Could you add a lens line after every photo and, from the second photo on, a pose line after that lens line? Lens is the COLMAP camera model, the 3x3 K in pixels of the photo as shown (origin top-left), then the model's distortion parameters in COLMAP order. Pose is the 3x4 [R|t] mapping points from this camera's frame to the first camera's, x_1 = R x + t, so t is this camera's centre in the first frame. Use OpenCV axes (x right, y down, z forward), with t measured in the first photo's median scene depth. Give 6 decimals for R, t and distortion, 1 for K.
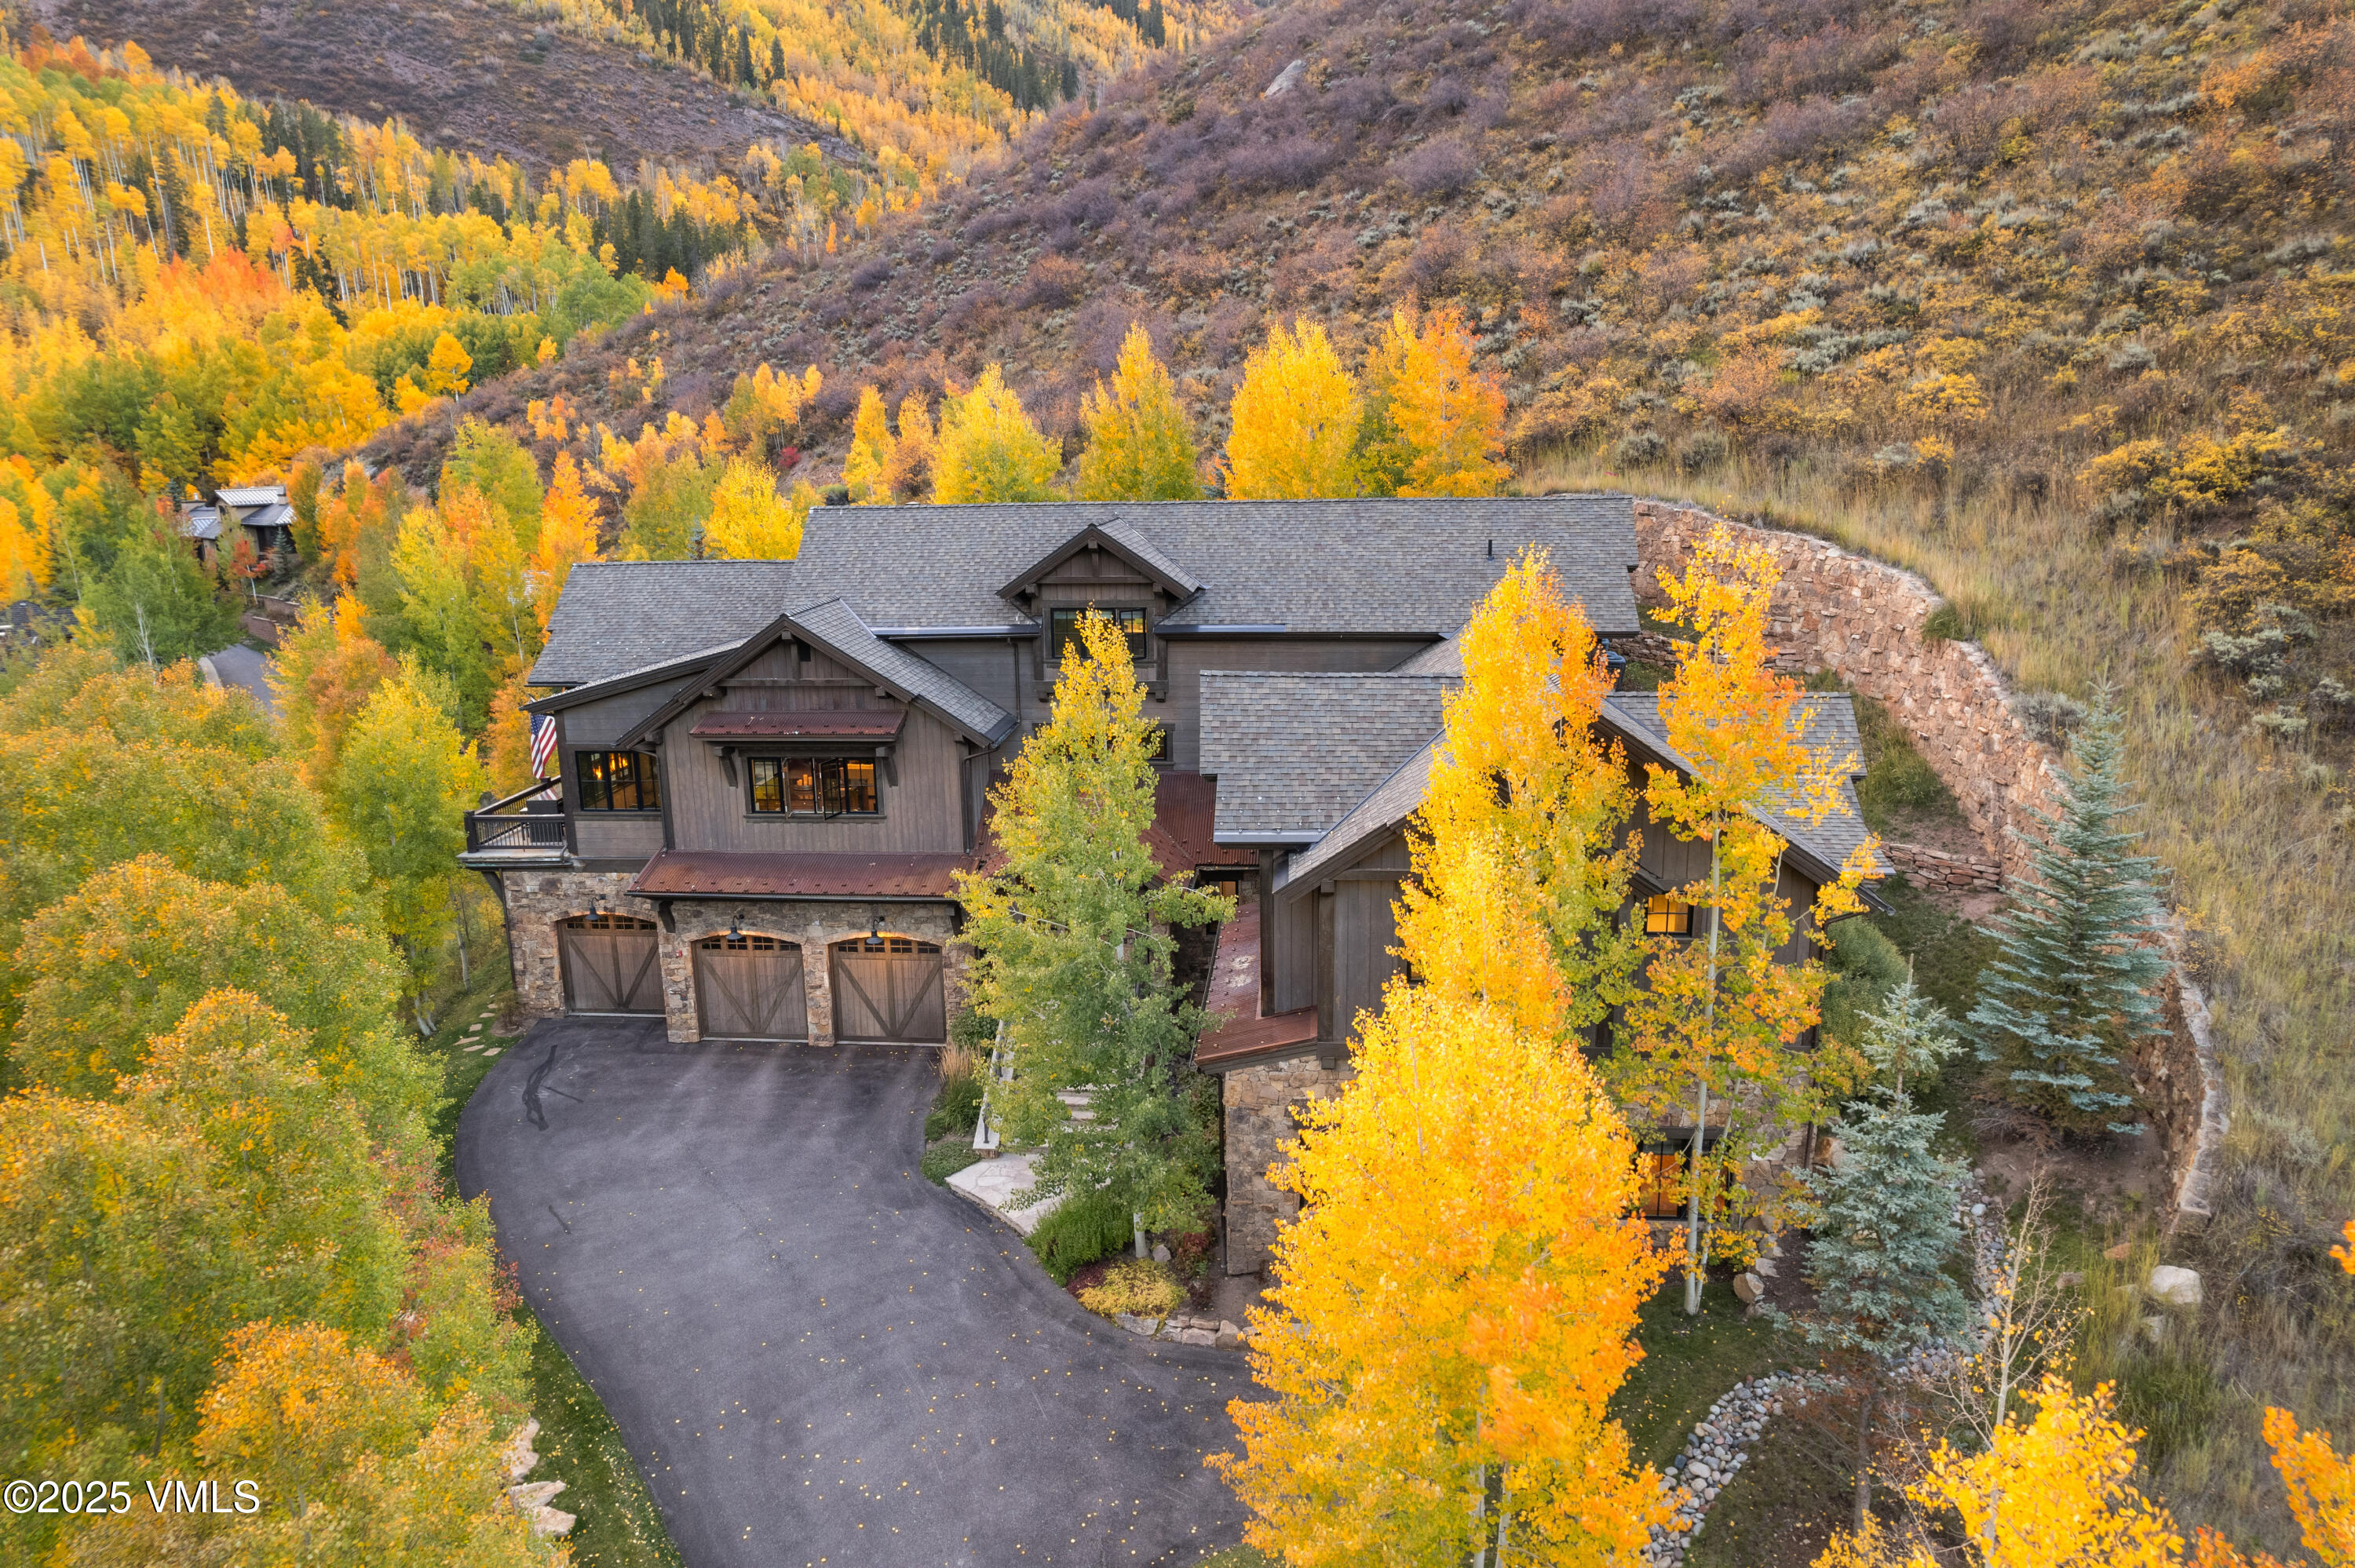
lens RADIAL K [[1506.2, 0, 1177.5], [0, 1506.2, 784.0], [0, 0, 1]] dist [-0.092491, 0.084292]
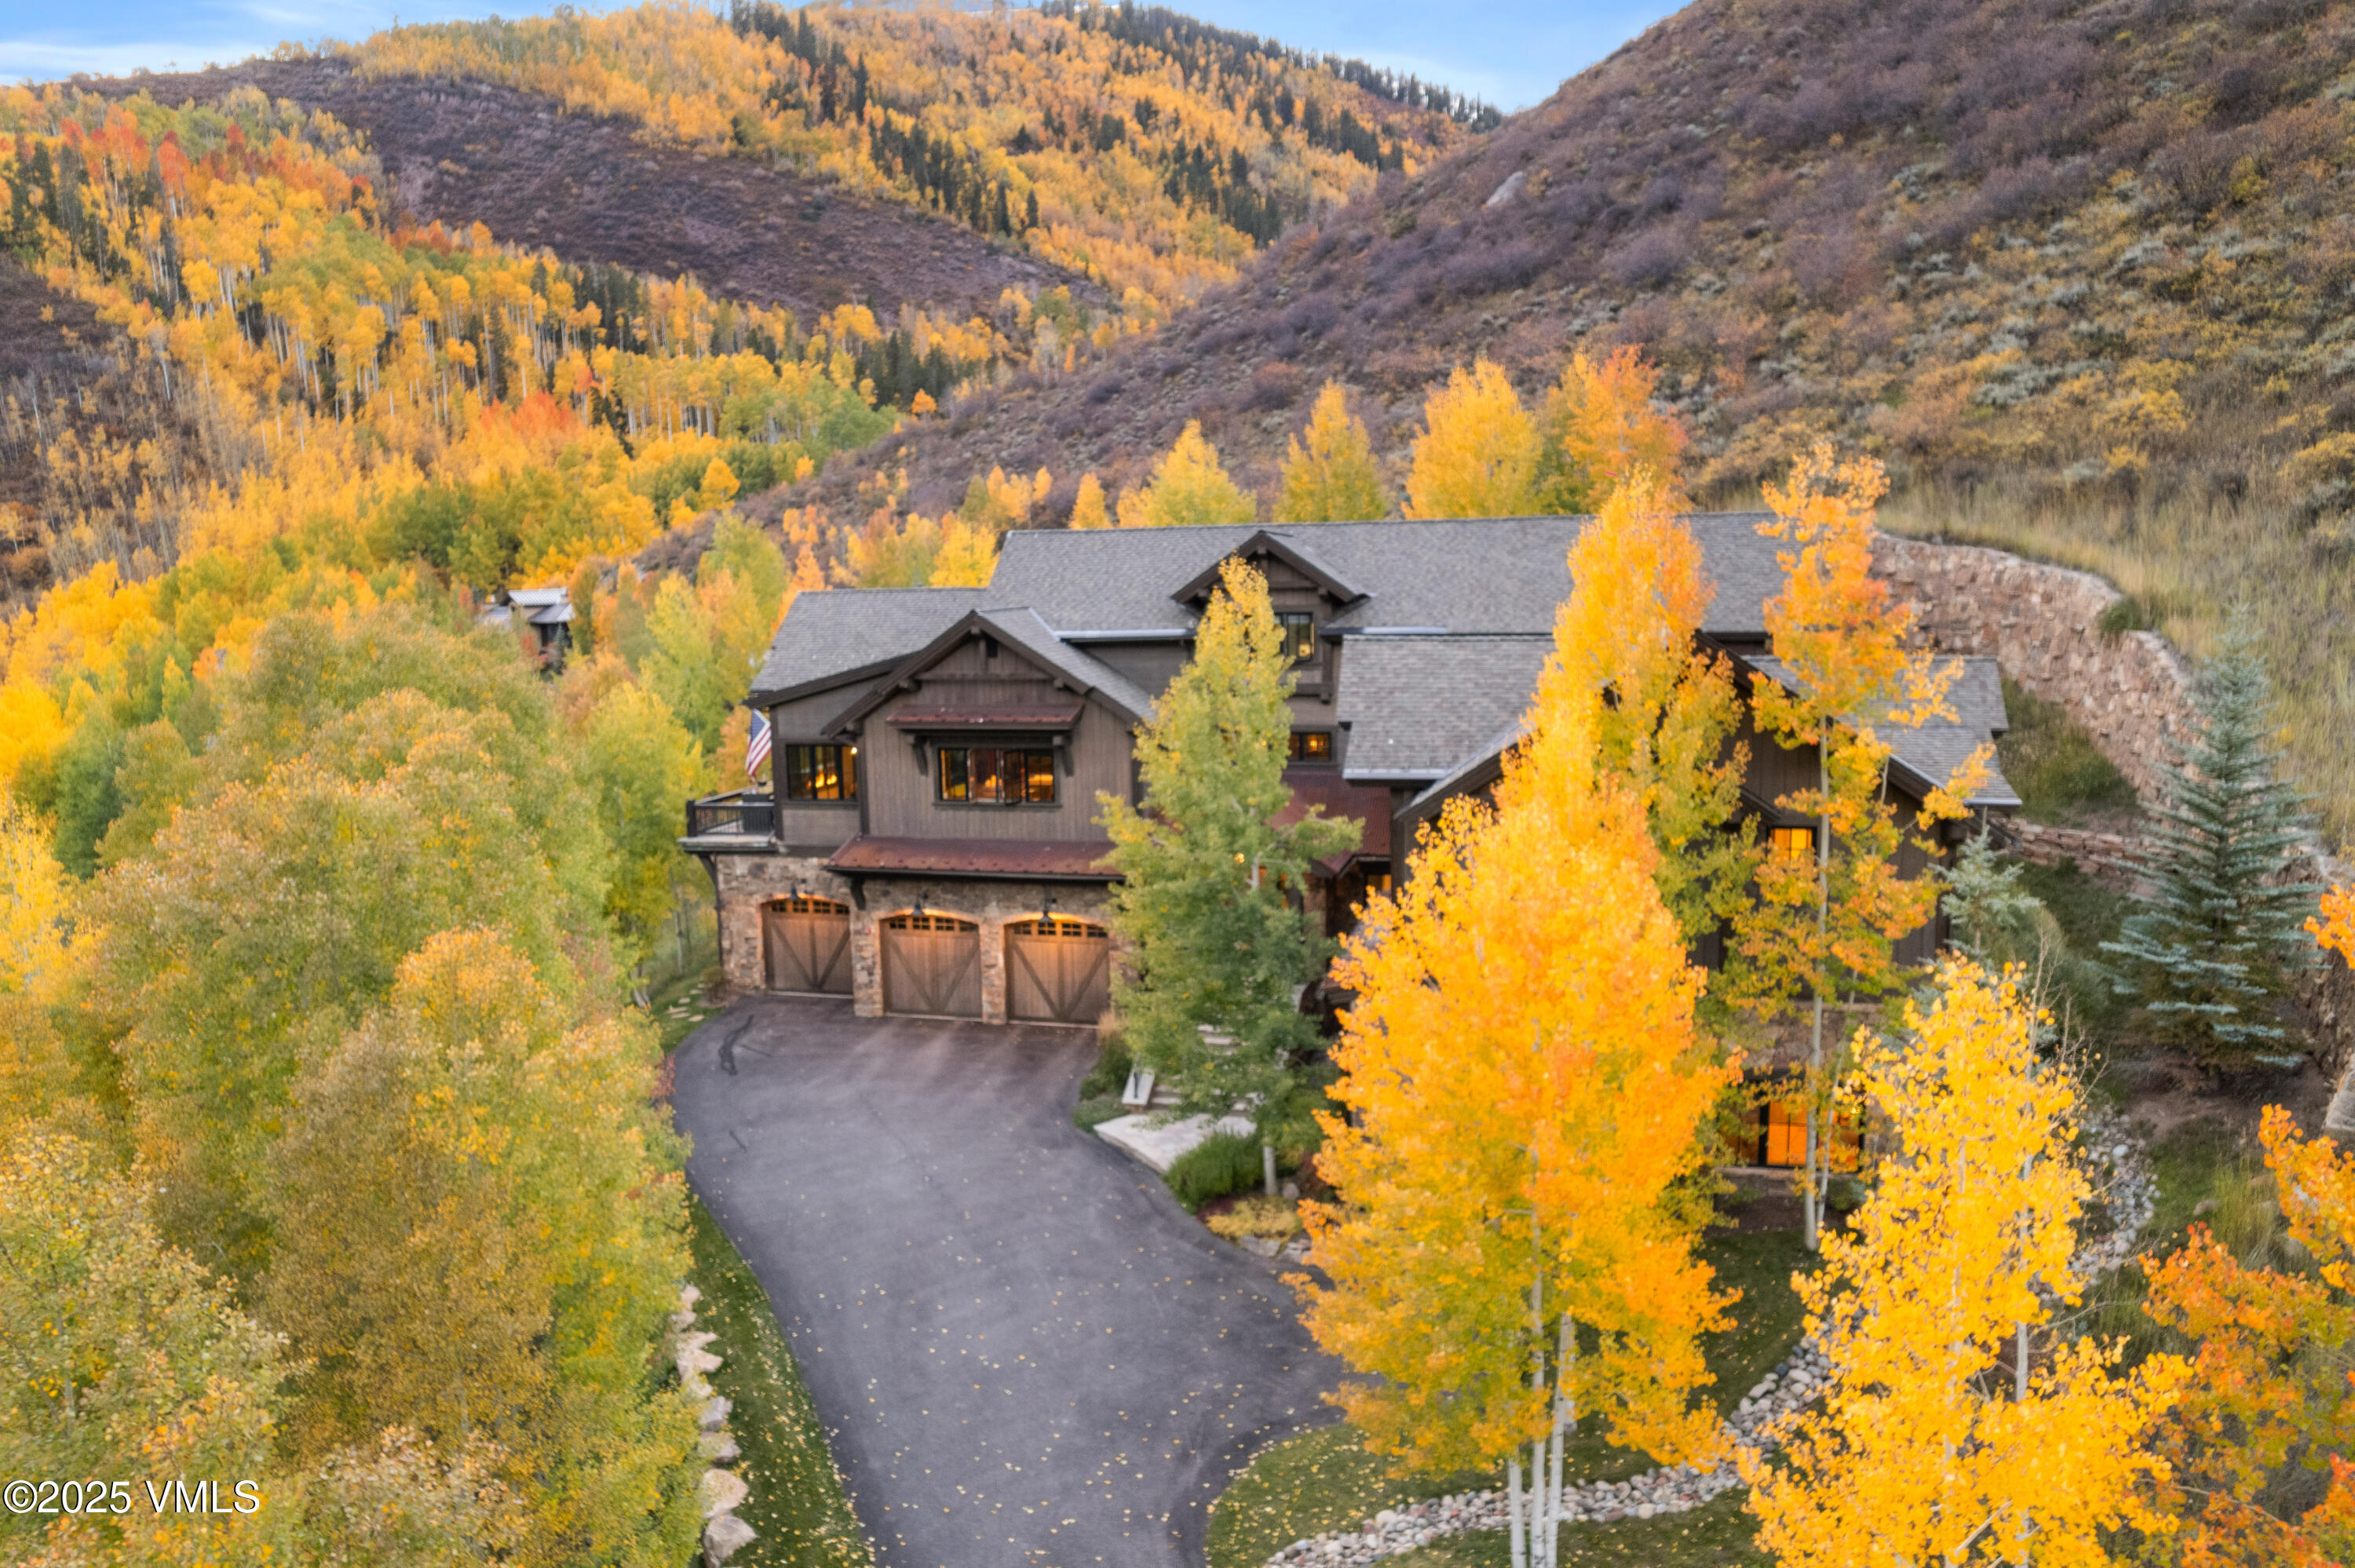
lens RADIAL K [[1518.1, 0, 1177.5], [0, 1518.1, 784.0], [0, 0, 1]] dist [-0.093905, 0.086198]
pose [[0.988034, 0.018254, -0.153153, 0.028537], [-0.031703, 0.995805, -0.085837, 0.055130], [0.150944, 0.089665, 0.984467, -0.024629]]
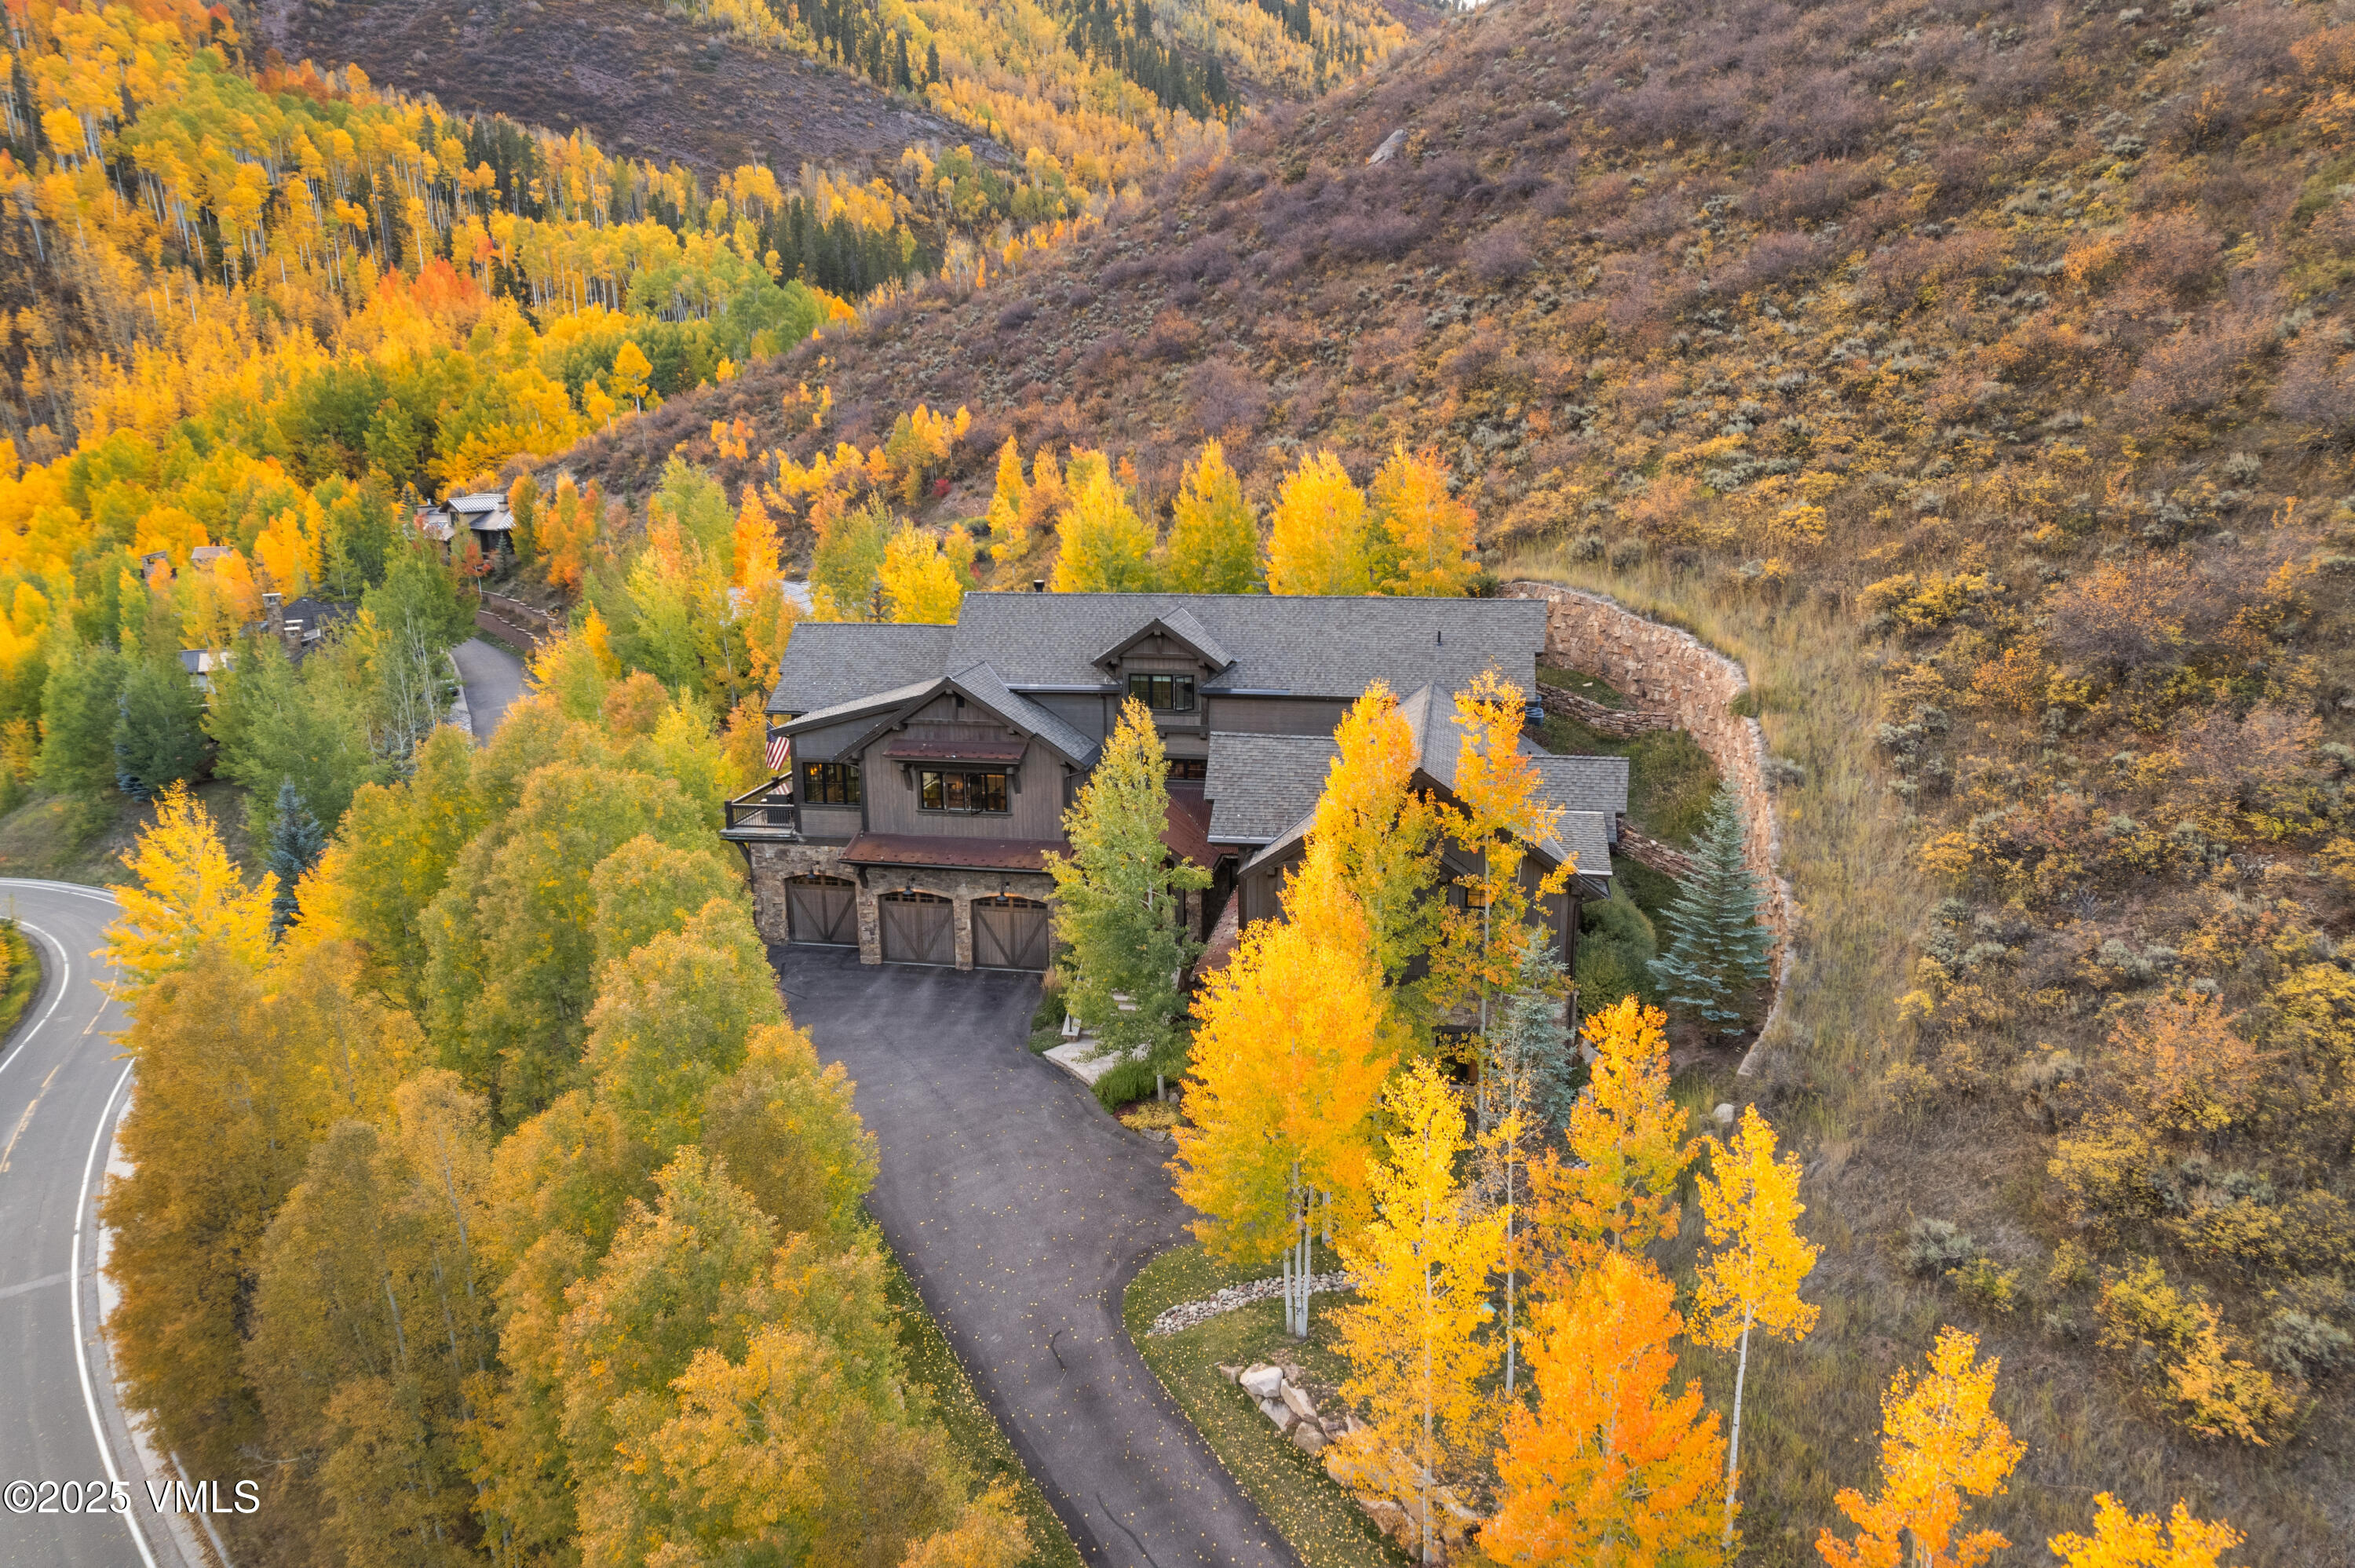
lens RADIAL K [[1506.2, 0, 1177.5], [0, 1506.2, 784.0], [0, 0, 1]] dist [-0.092491, 0.084292]
pose [[0.995789, 0.029231, -0.086887, 0.052906], [-0.028208, 0.999518, 0.012978, -0.017868], [0.087224, -0.010472, 0.996134, -0.255290]]
